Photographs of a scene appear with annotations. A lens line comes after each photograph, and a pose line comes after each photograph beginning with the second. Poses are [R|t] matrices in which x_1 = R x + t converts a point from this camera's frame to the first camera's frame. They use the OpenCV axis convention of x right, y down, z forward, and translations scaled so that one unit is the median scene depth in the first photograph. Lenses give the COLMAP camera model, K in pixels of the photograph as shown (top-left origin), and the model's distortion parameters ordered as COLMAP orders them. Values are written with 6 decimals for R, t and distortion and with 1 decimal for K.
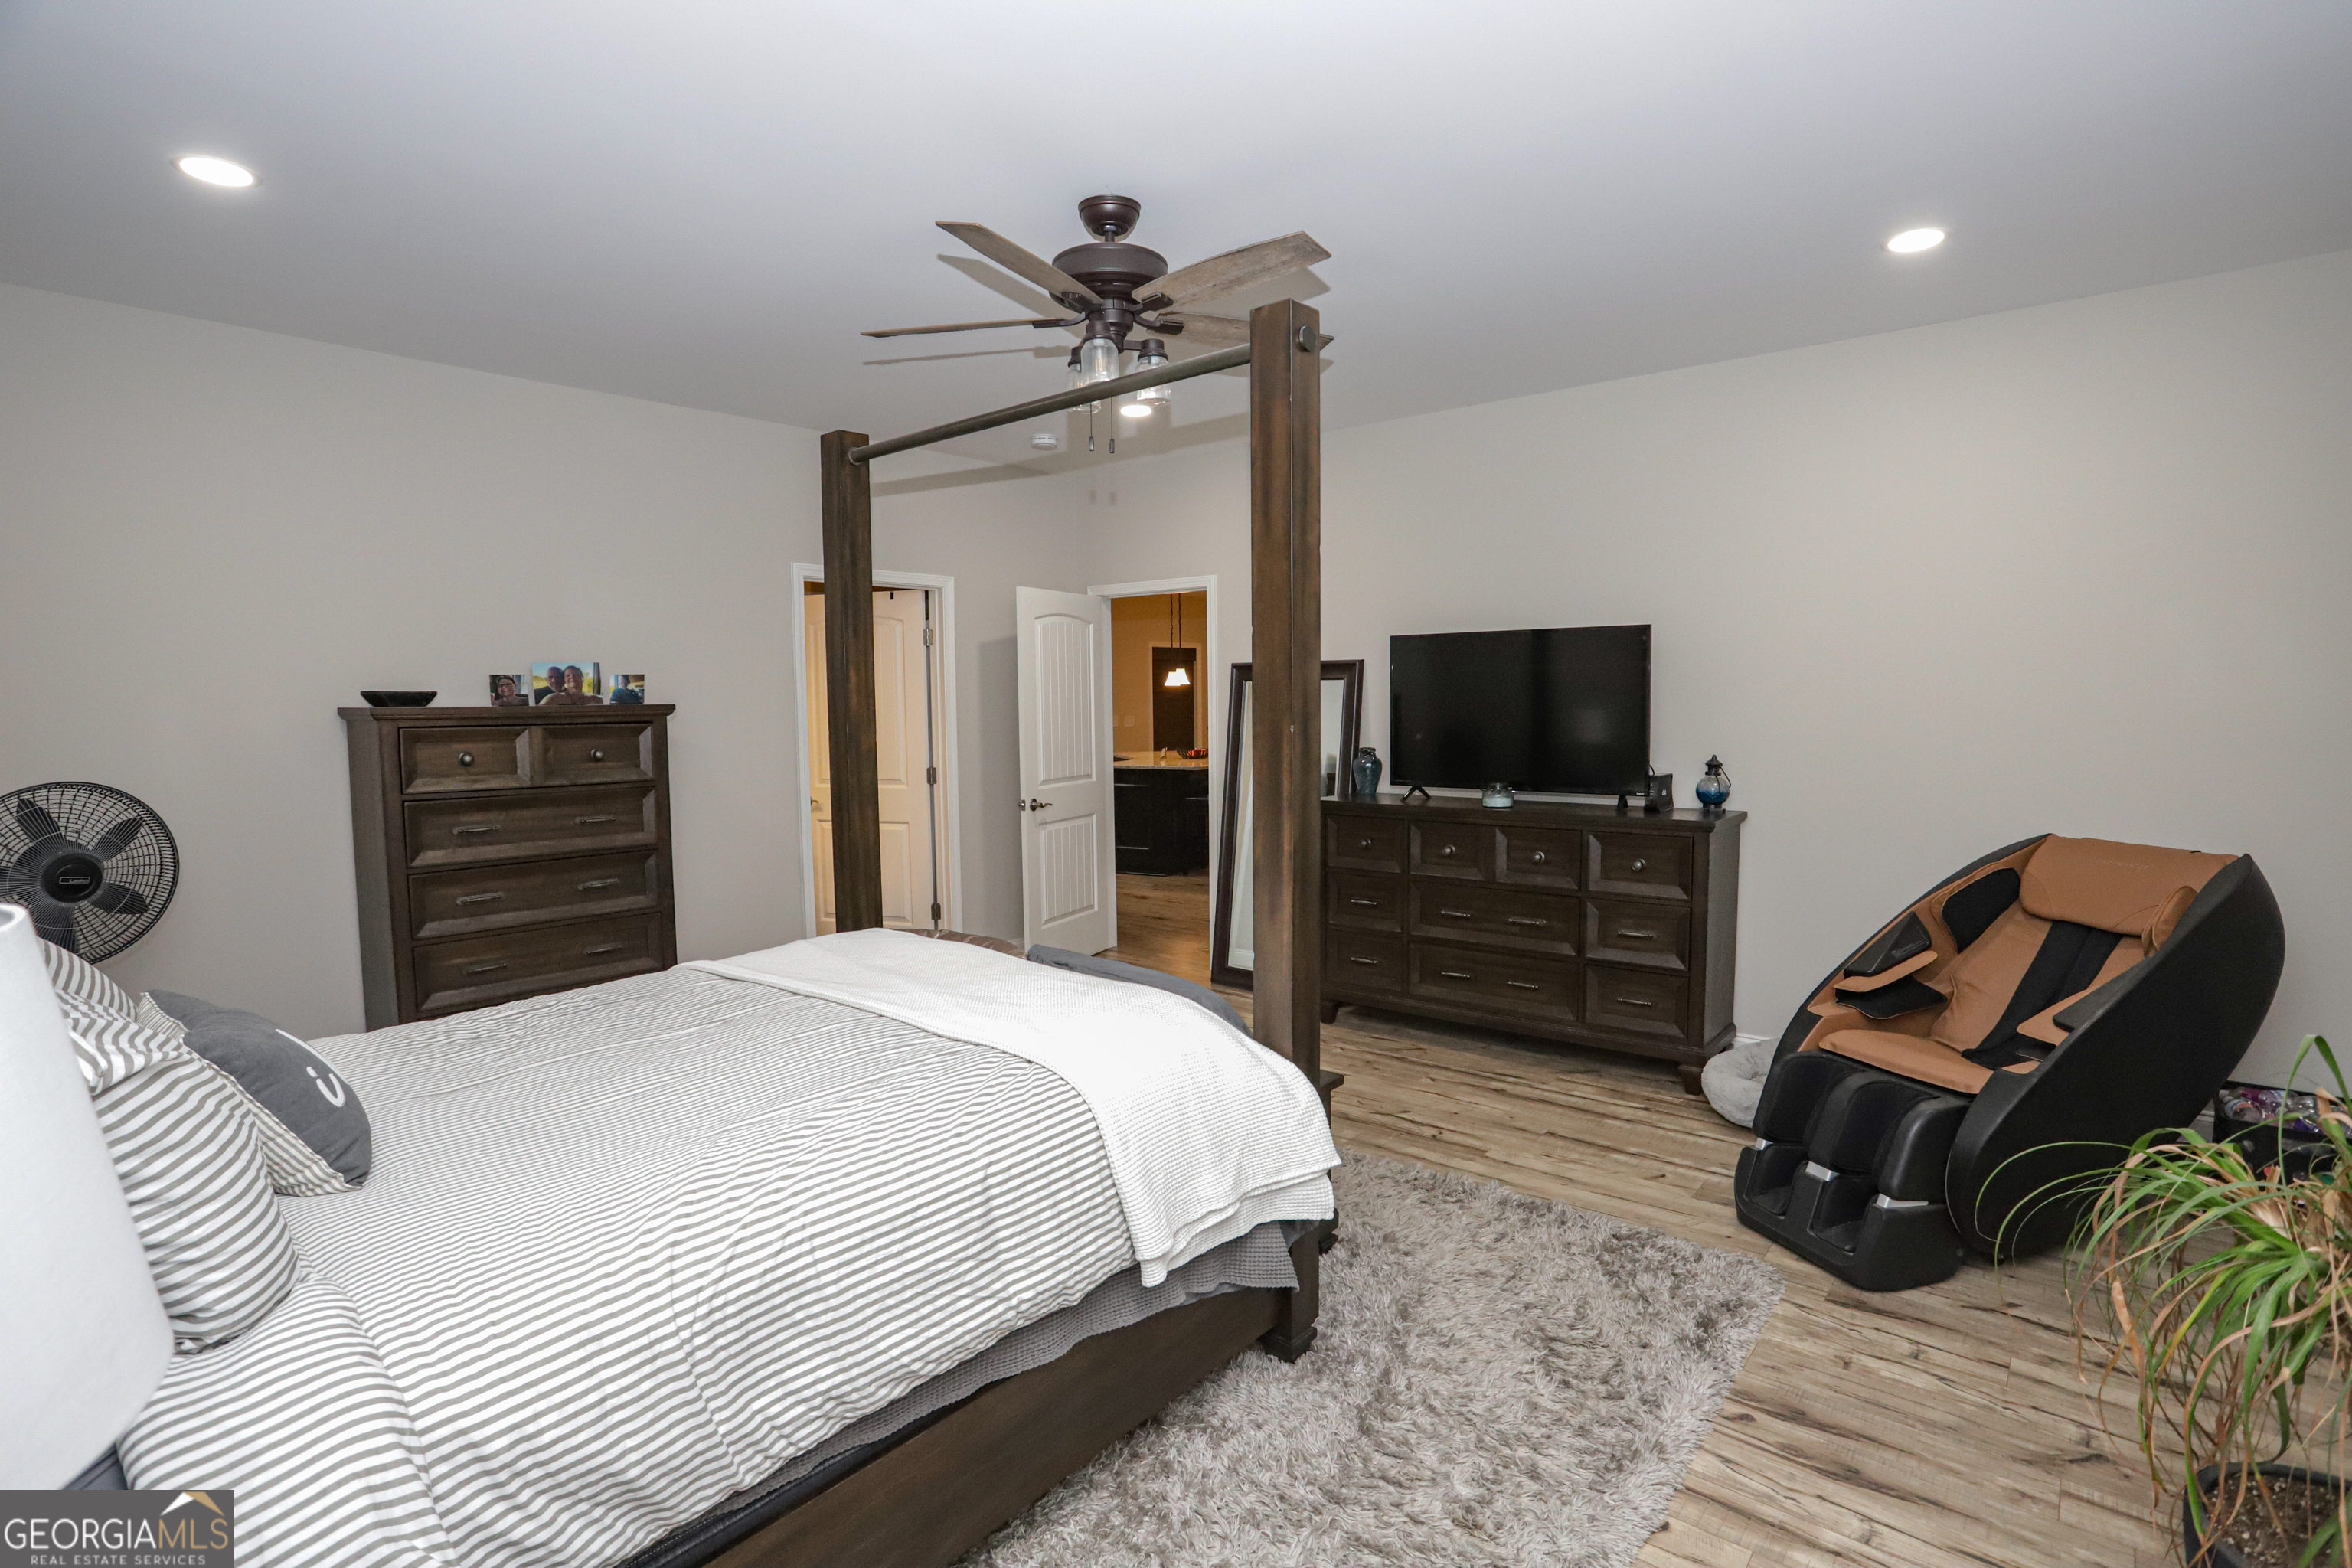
lens RADIAL K [[1139.8, 0, 1176.0], [0, 1139.8, 784.0], [0, 0, 1]] dist [-0.064456, 0.020187]
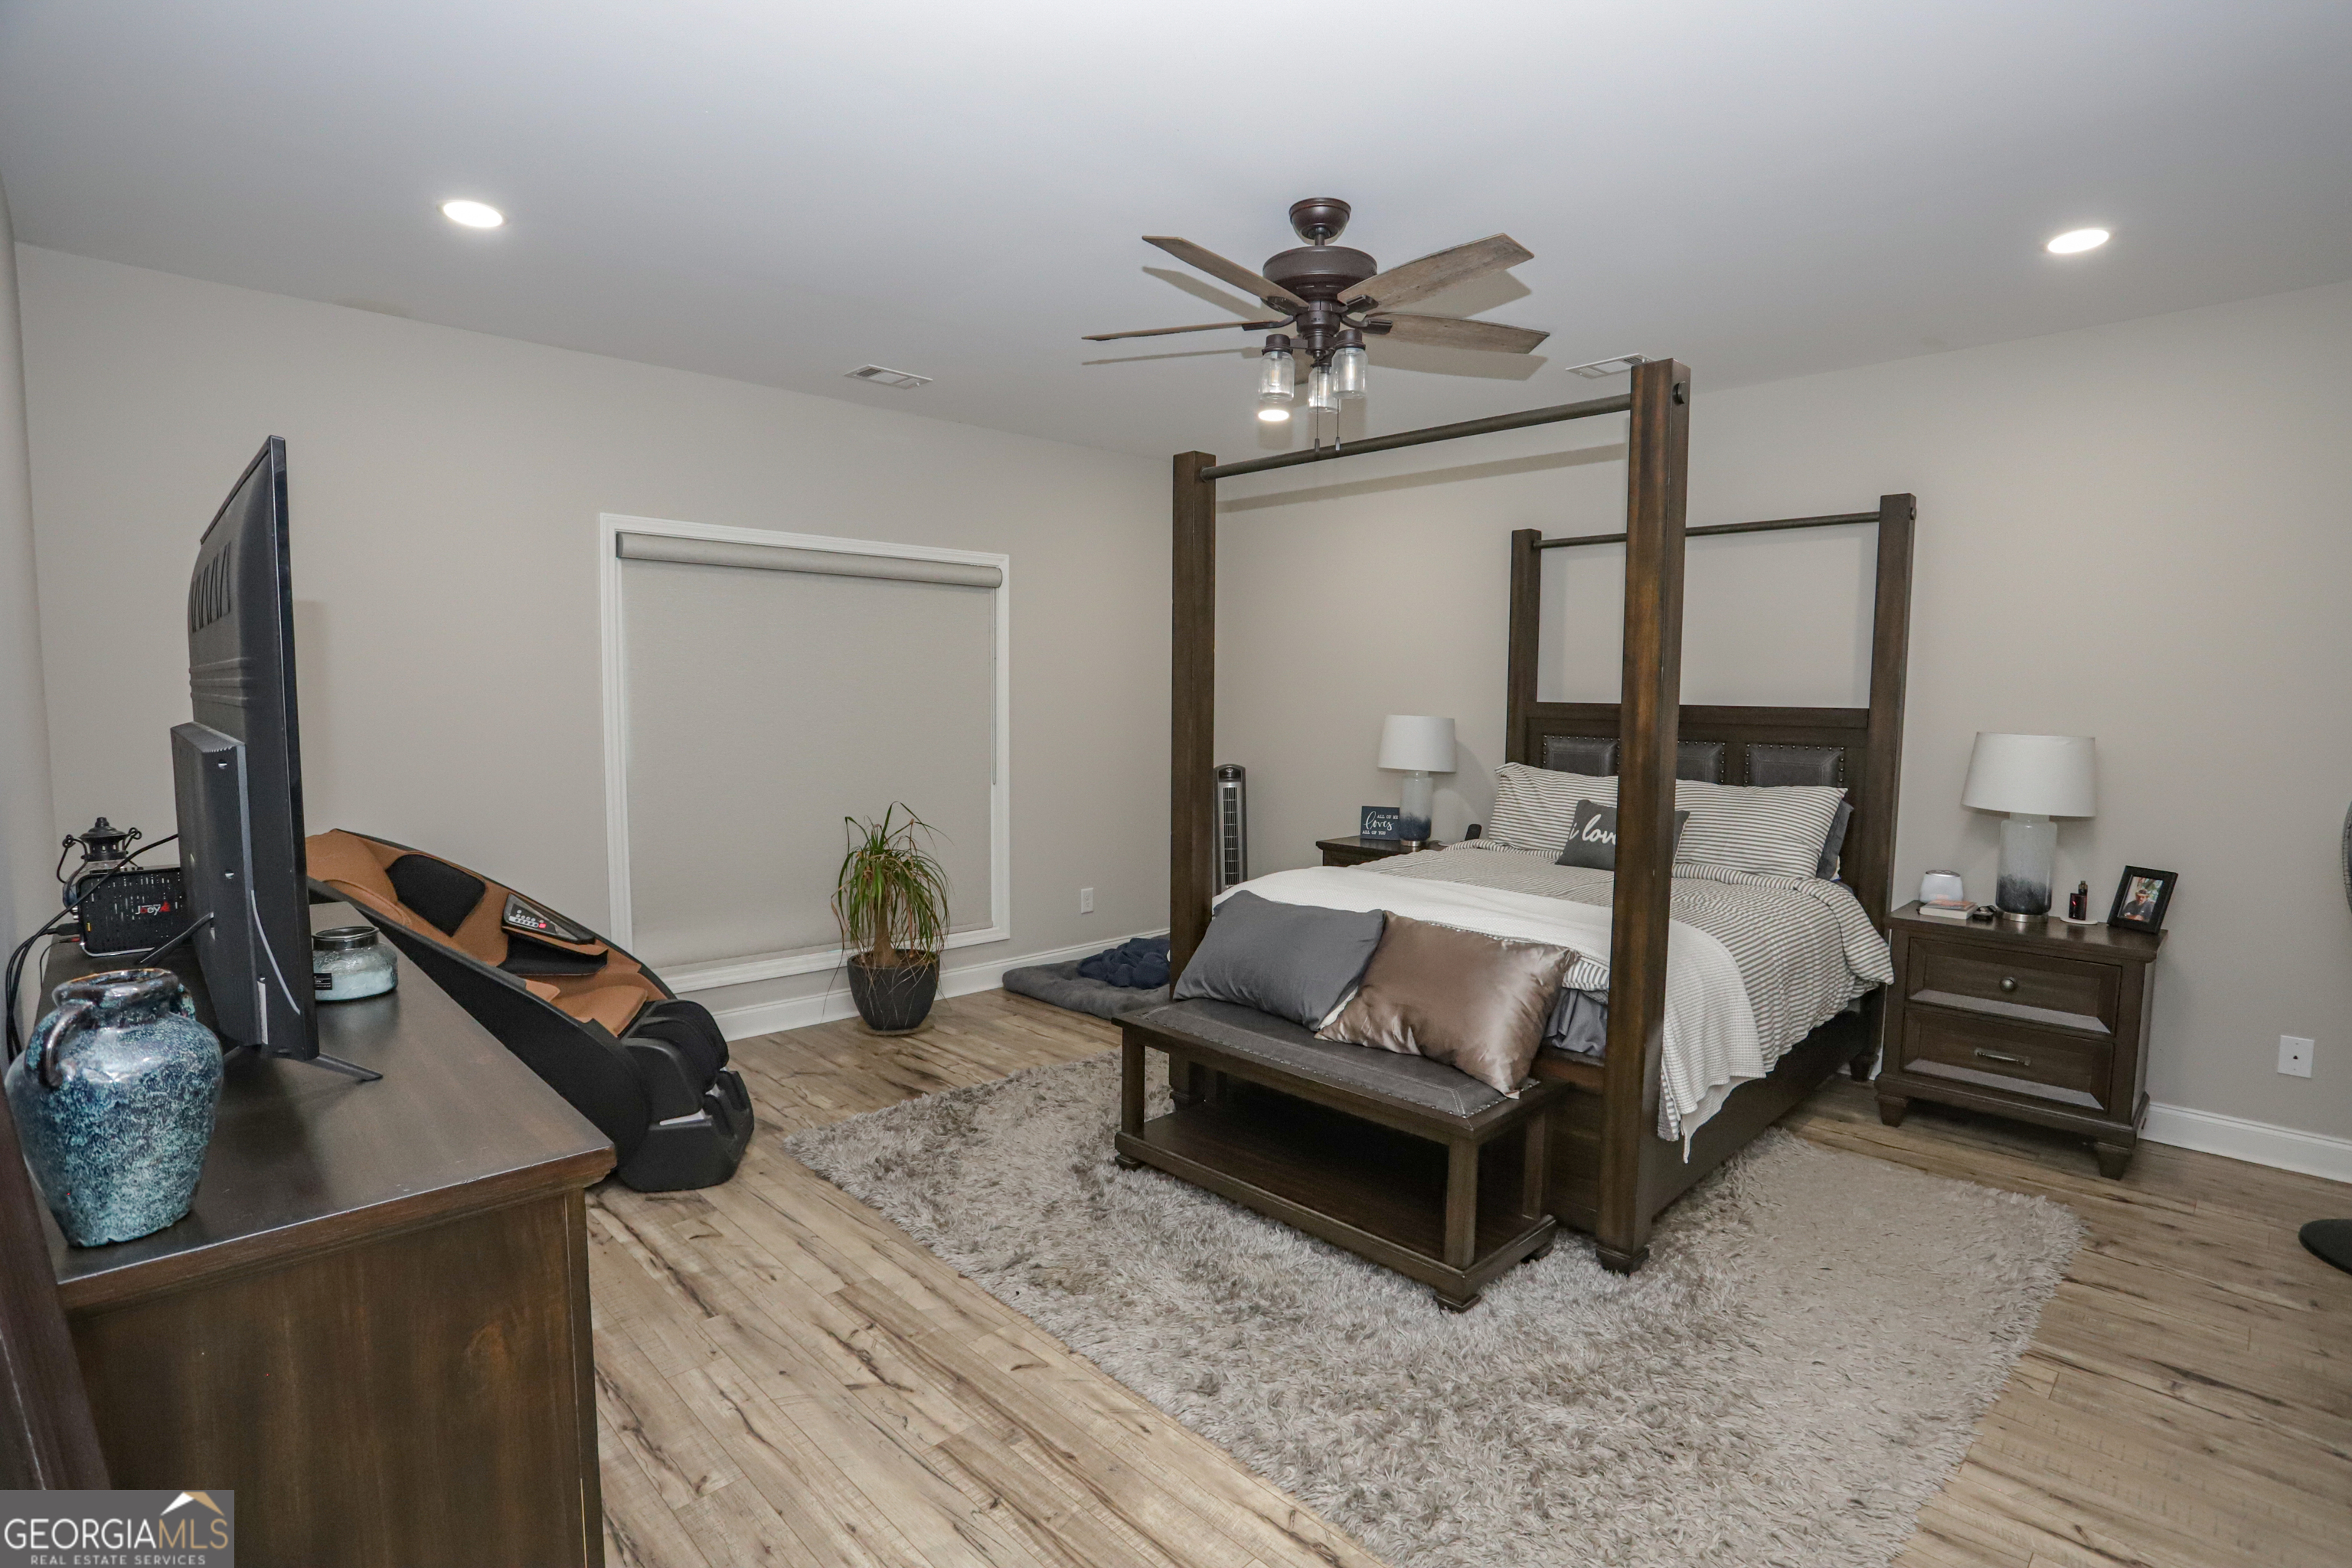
lens RADIAL K [[1139.8, 0, 1176.0], [0, 1139.8, 784.0], [0, 0, 1]] dist [-0.064456, 0.020187]
pose [[-0.994932, -0.004194, 0.100464, -0.027591], [0.011703, 0.987510, 0.157122, -0.131113], [-0.099868, 0.157501, -0.982456, 1.707687]]
